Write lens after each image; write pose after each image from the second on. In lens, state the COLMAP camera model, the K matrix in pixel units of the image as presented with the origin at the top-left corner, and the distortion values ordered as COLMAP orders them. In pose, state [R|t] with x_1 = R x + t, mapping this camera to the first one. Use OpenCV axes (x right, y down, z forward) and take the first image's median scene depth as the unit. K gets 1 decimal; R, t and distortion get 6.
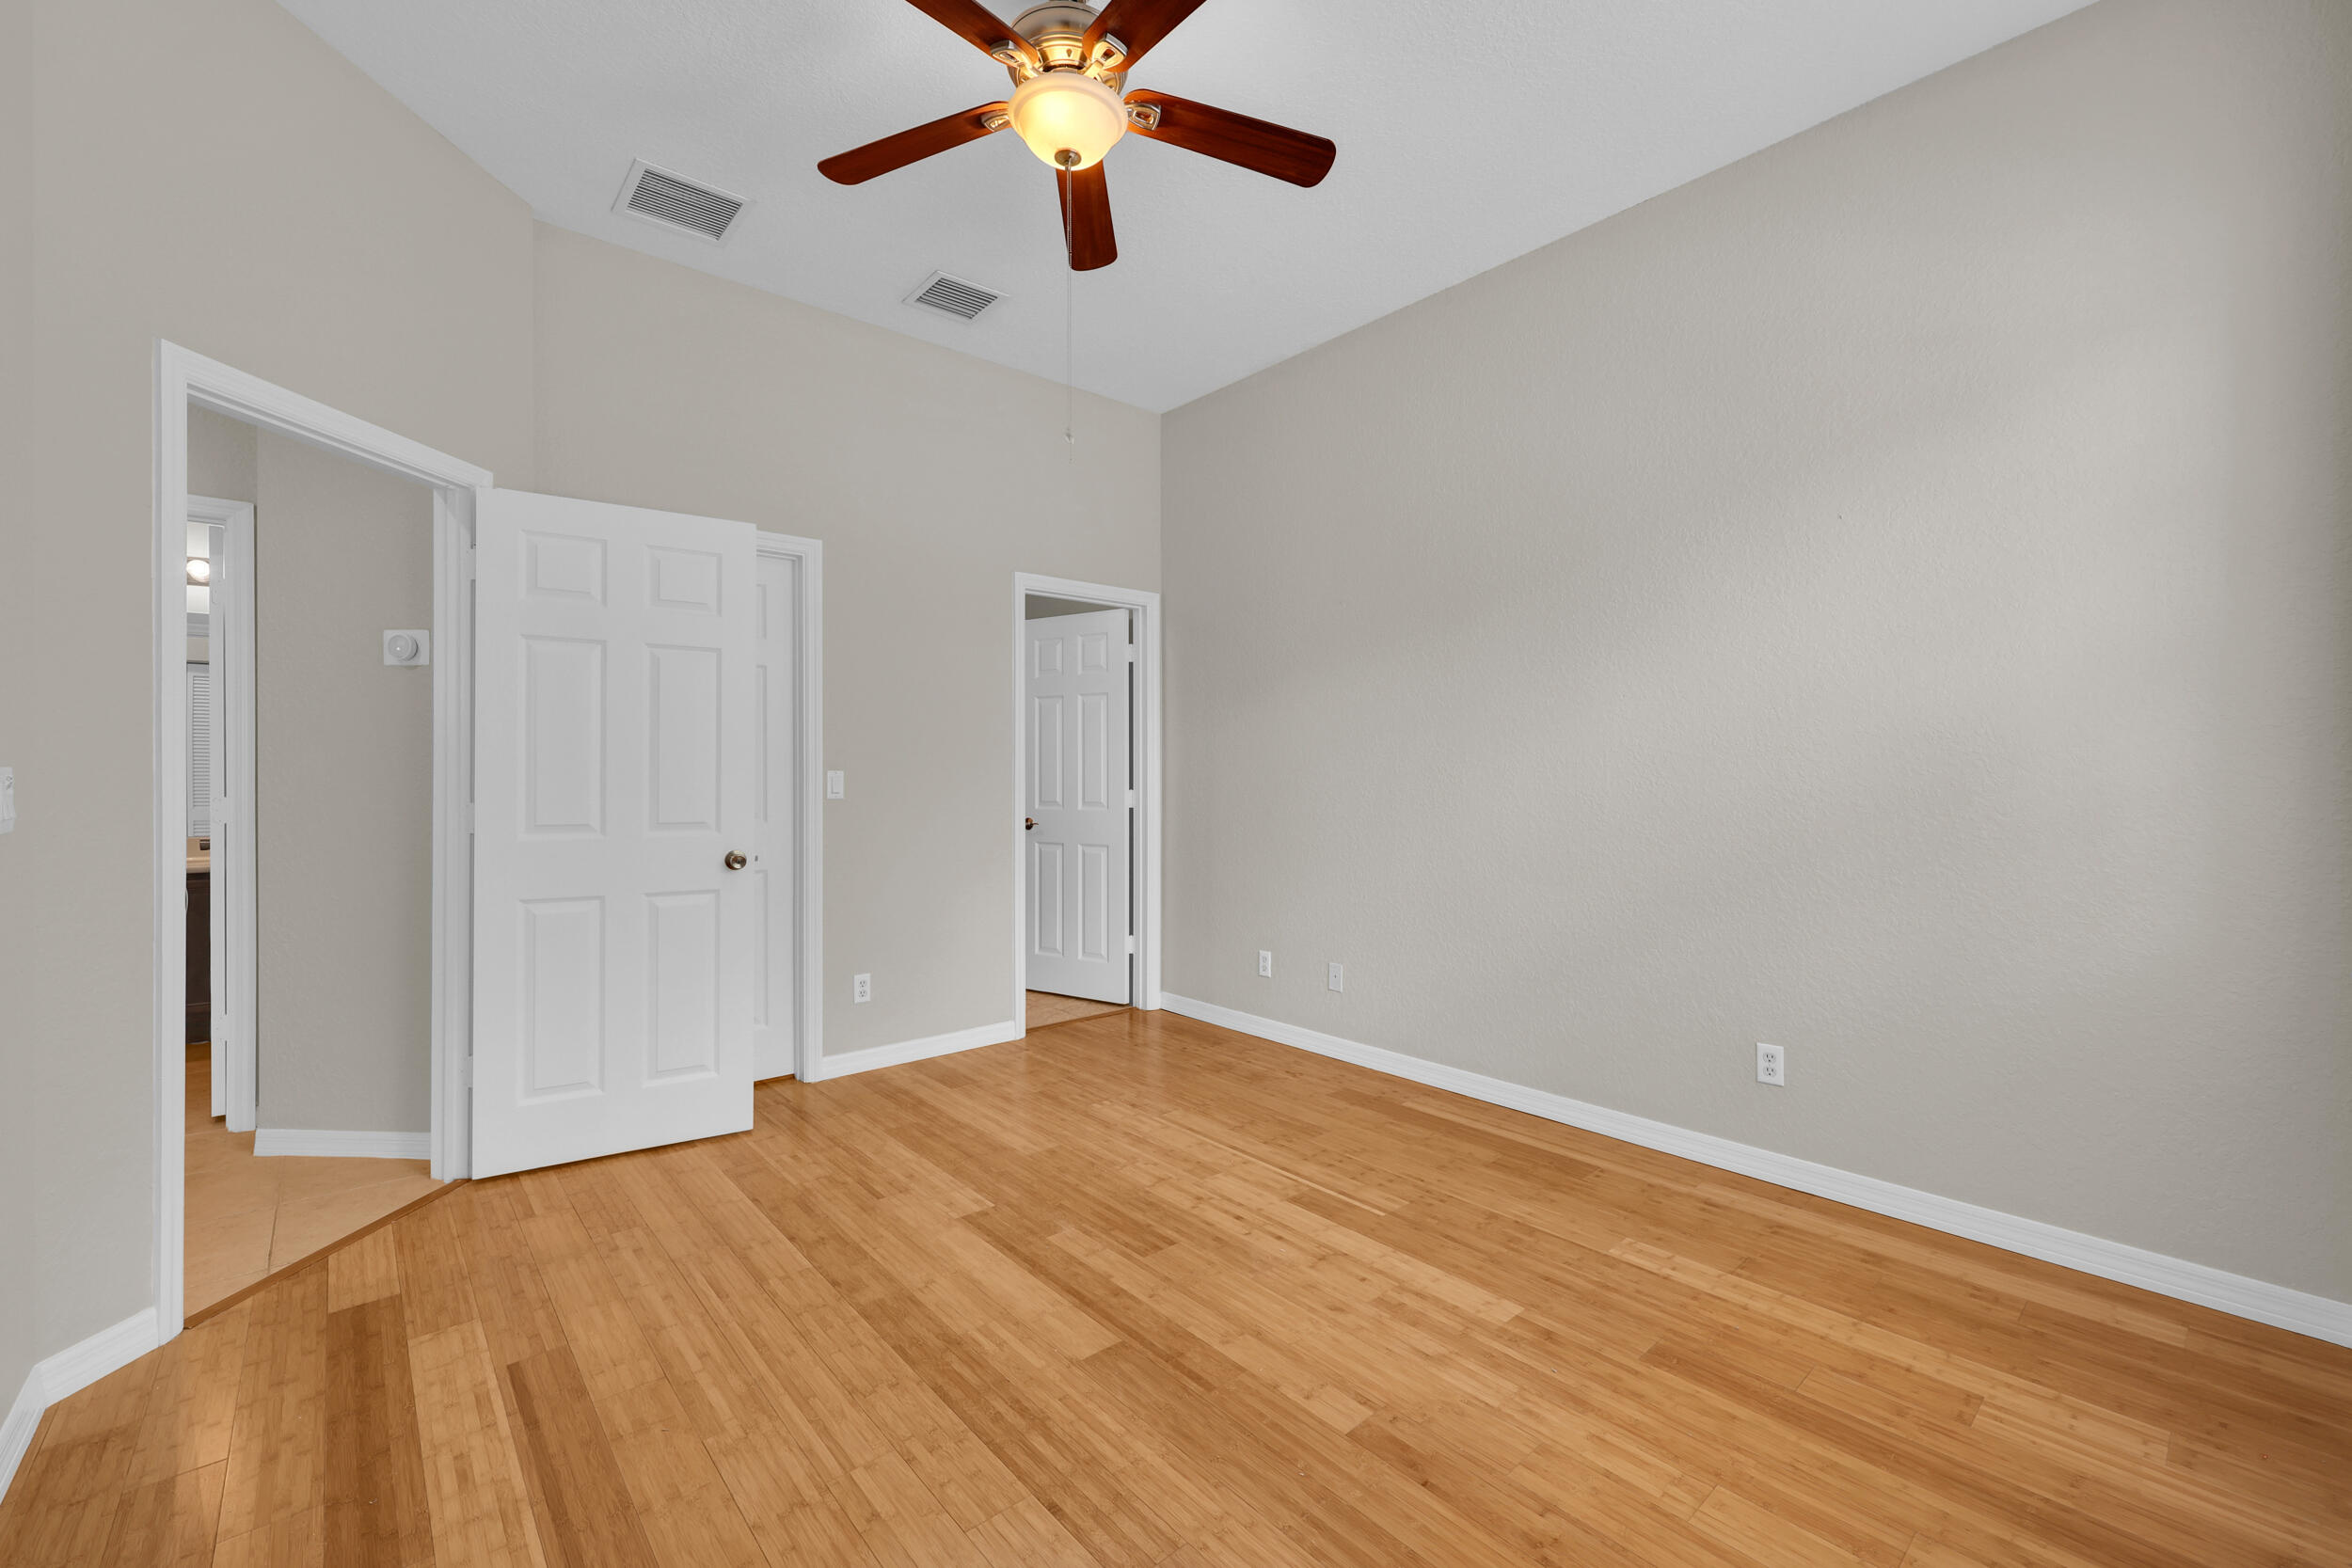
lens RADIAL K [[953.8, 0, 1172.4], [0, 953.8, 779.2], [0, 0, 1]] dist [-0.000769, -0.000071]
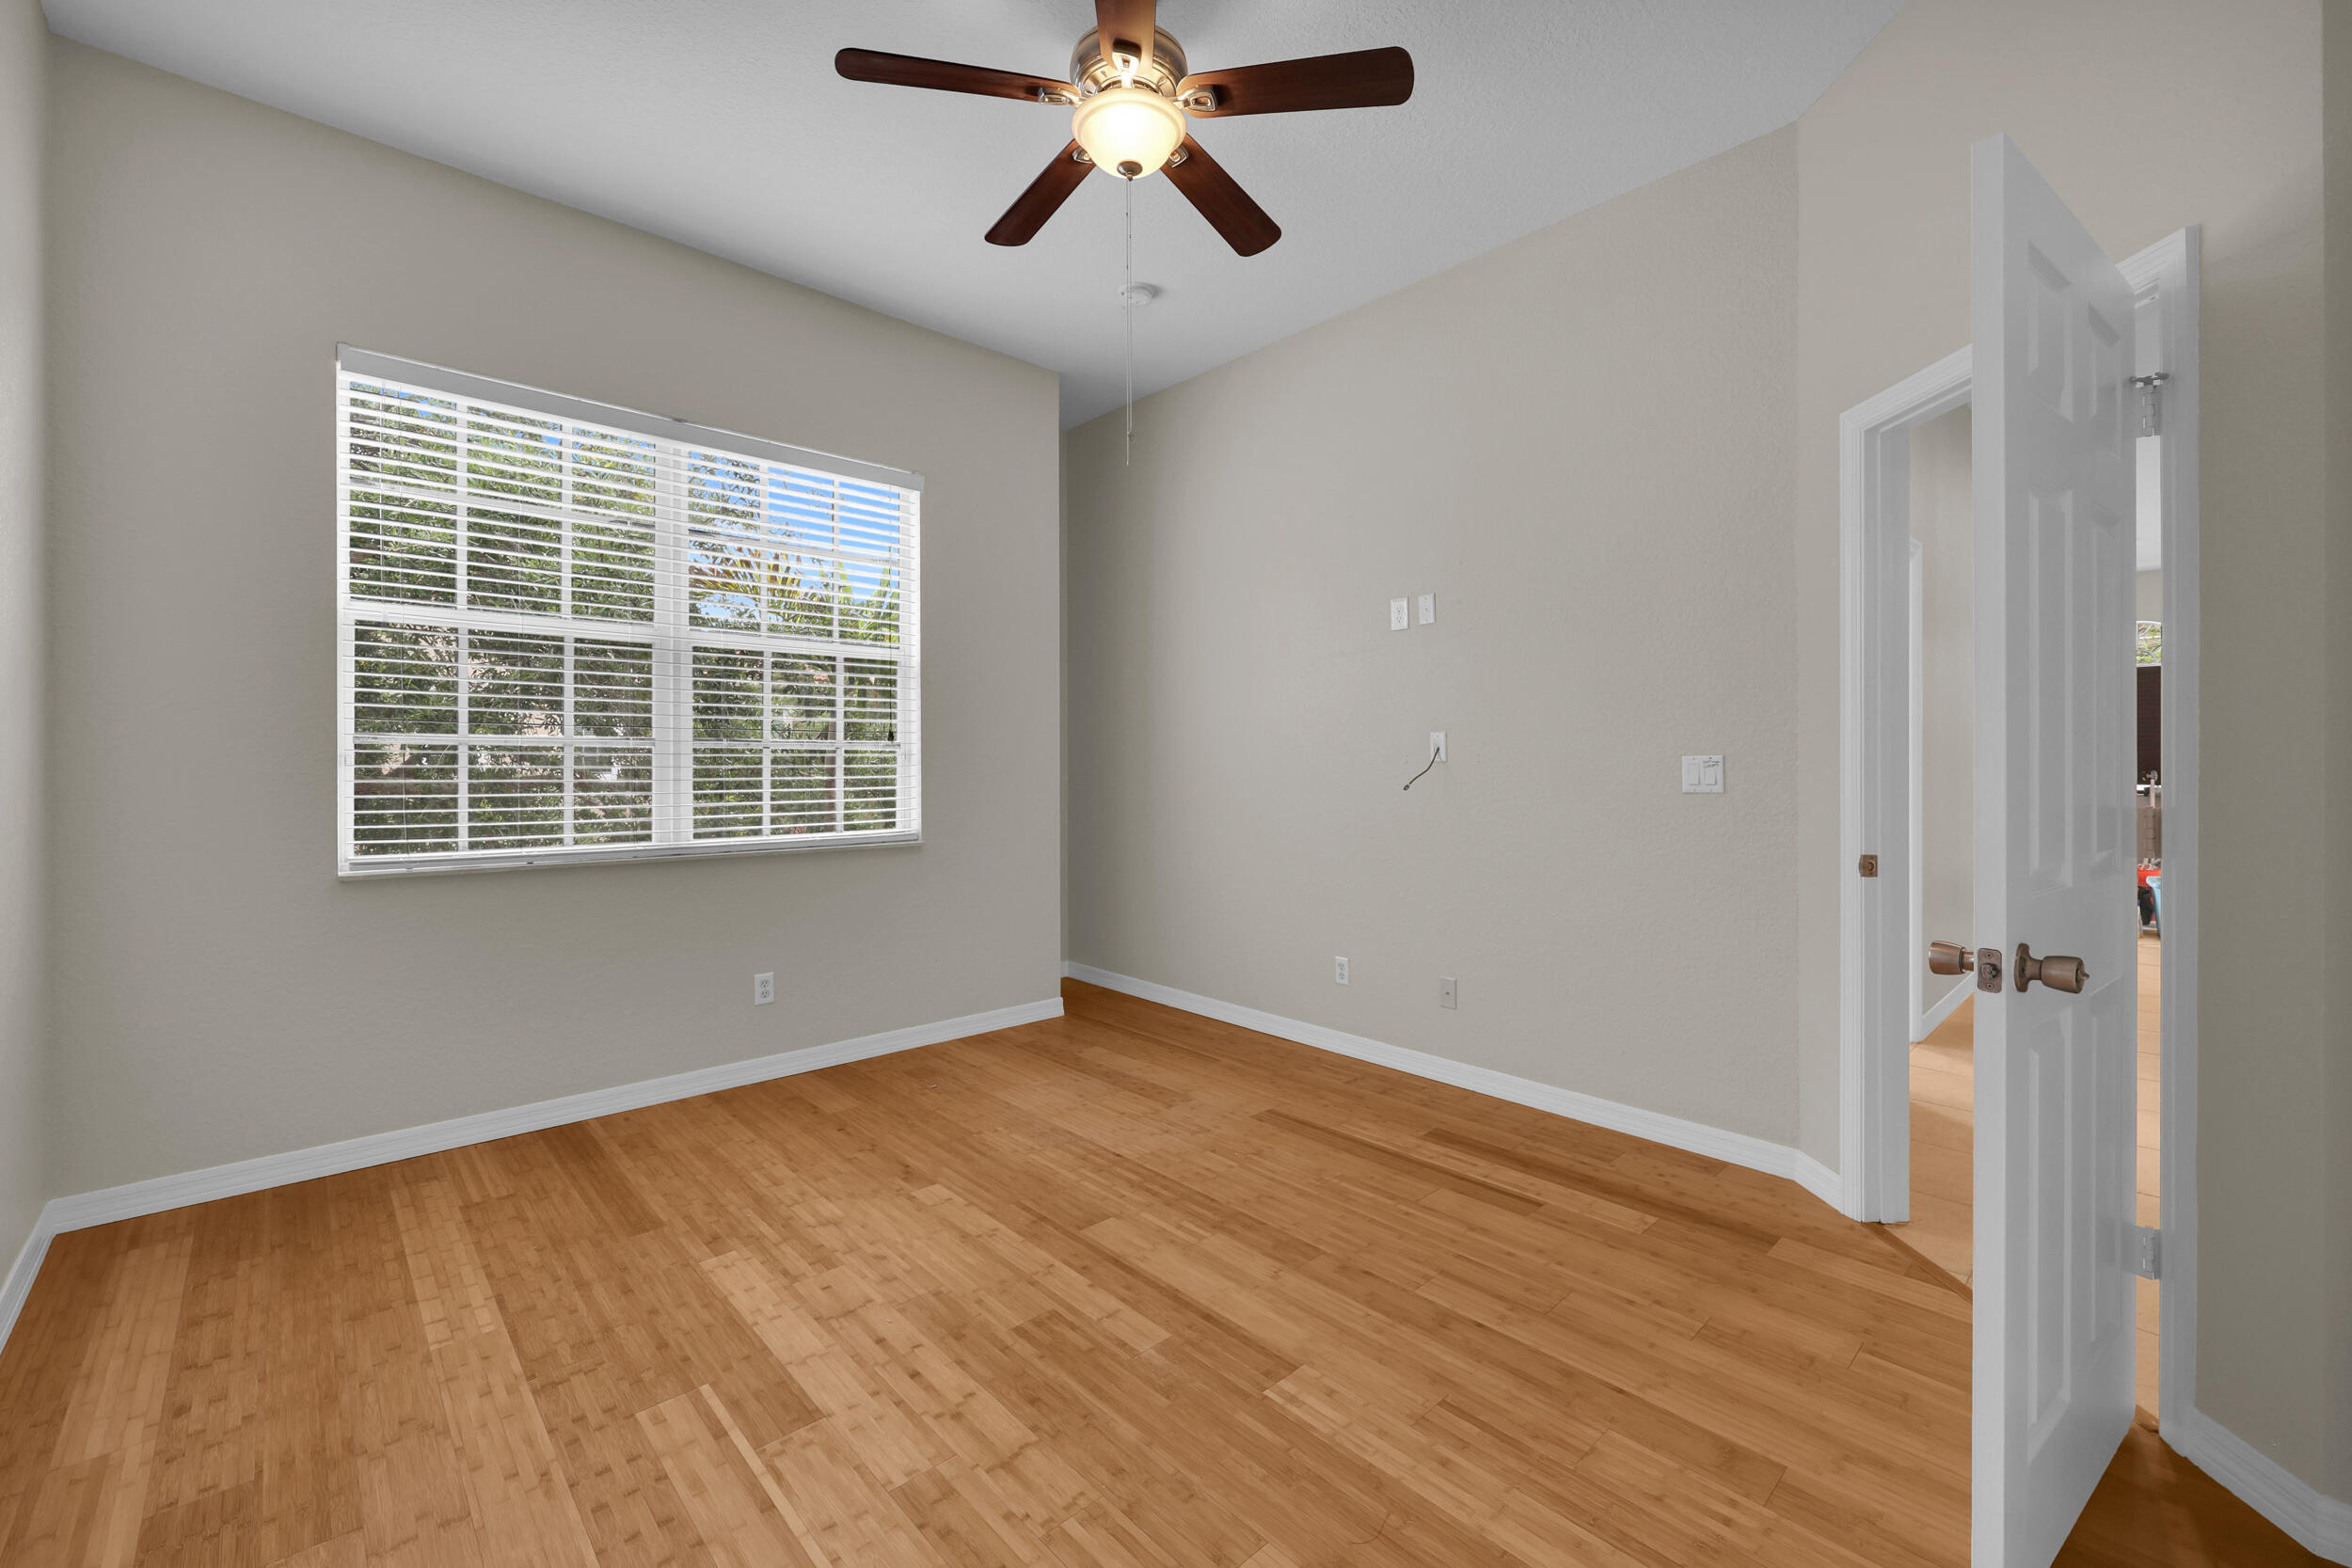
lens RADIAL K [[965.7, 0, 1170.2], [0, 965.7, 751.9], [0, 0, 1]] dist [-0.000575, 0.000019]
pose [[-0.999585, -0.002191, -0.028740, -0.108201], [-0.002124, 0.999995, -0.002361, -0.010611], [0.028745, -0.002299, -0.999584, 1.851538]]
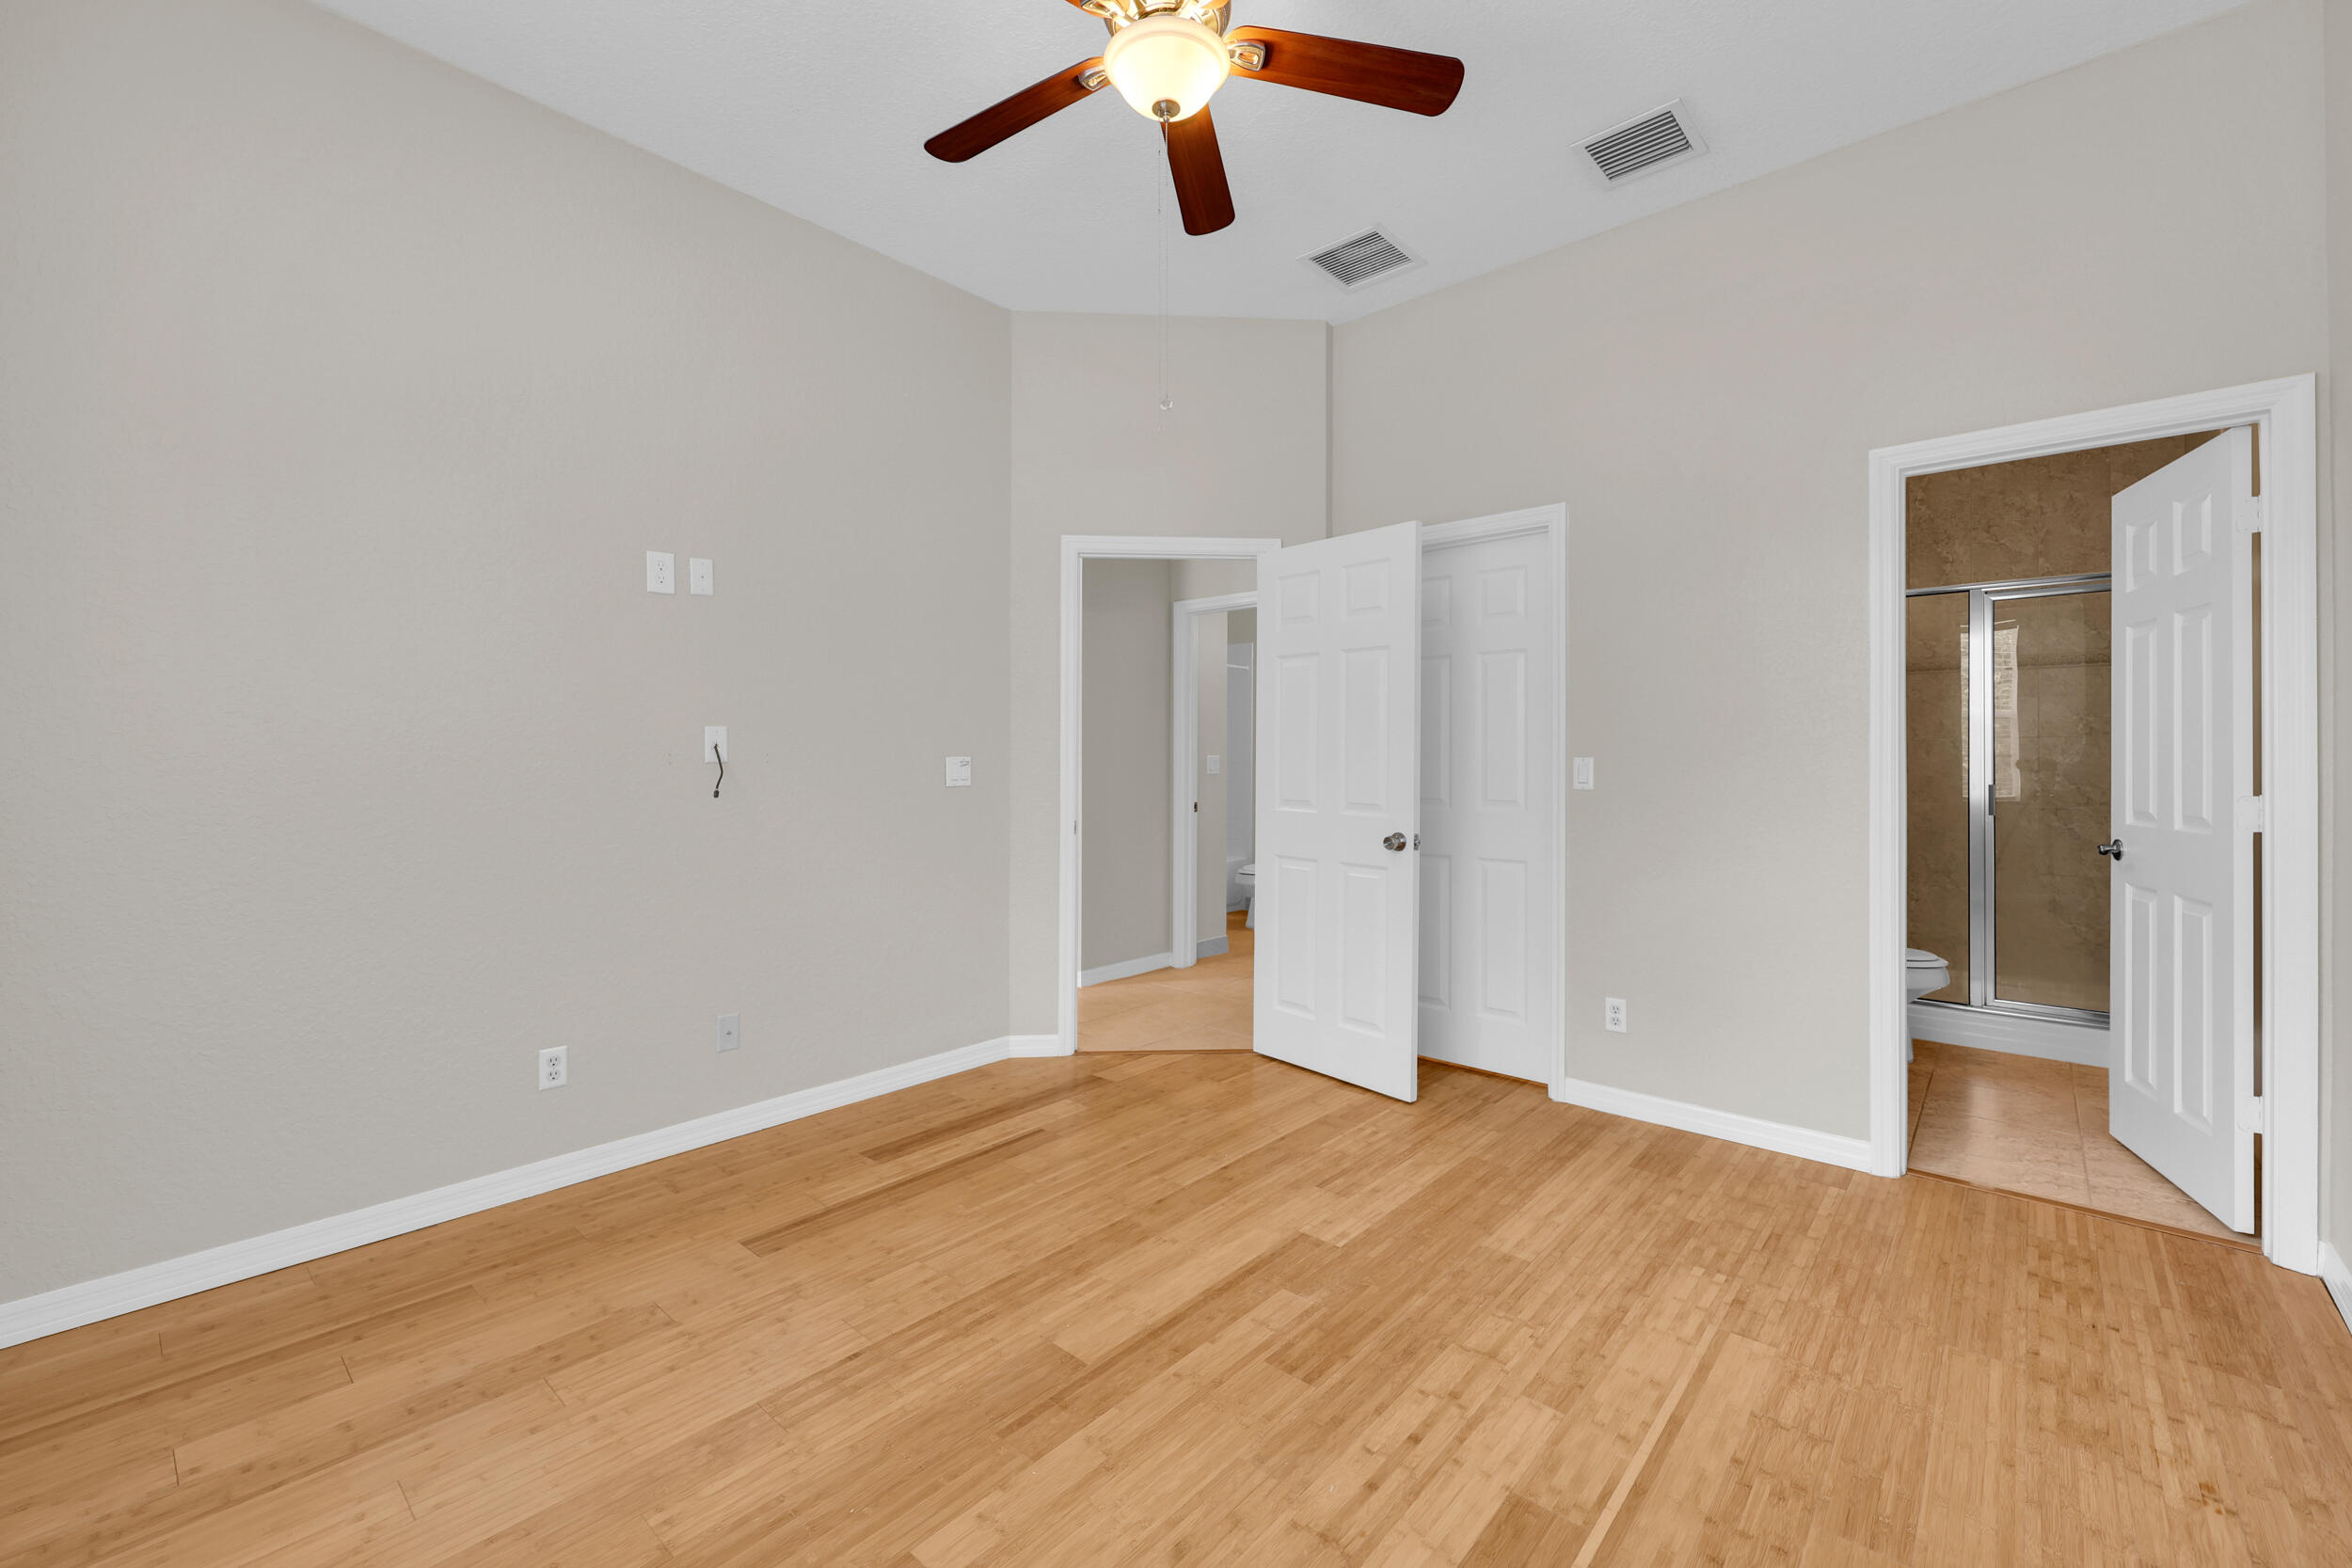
lens RADIAL K [[968.8, 0, 1182.9], [0, 968.8, 720.7], [0, 0, 1]] dist [0.000061, -0.000098]
pose [[0.138587, -0.040636, -0.989516, 0.773033], [-0.008578, 0.999071, -0.042229, -0.003076], [0.990313, 0.014341, 0.138109, 0.793292]]
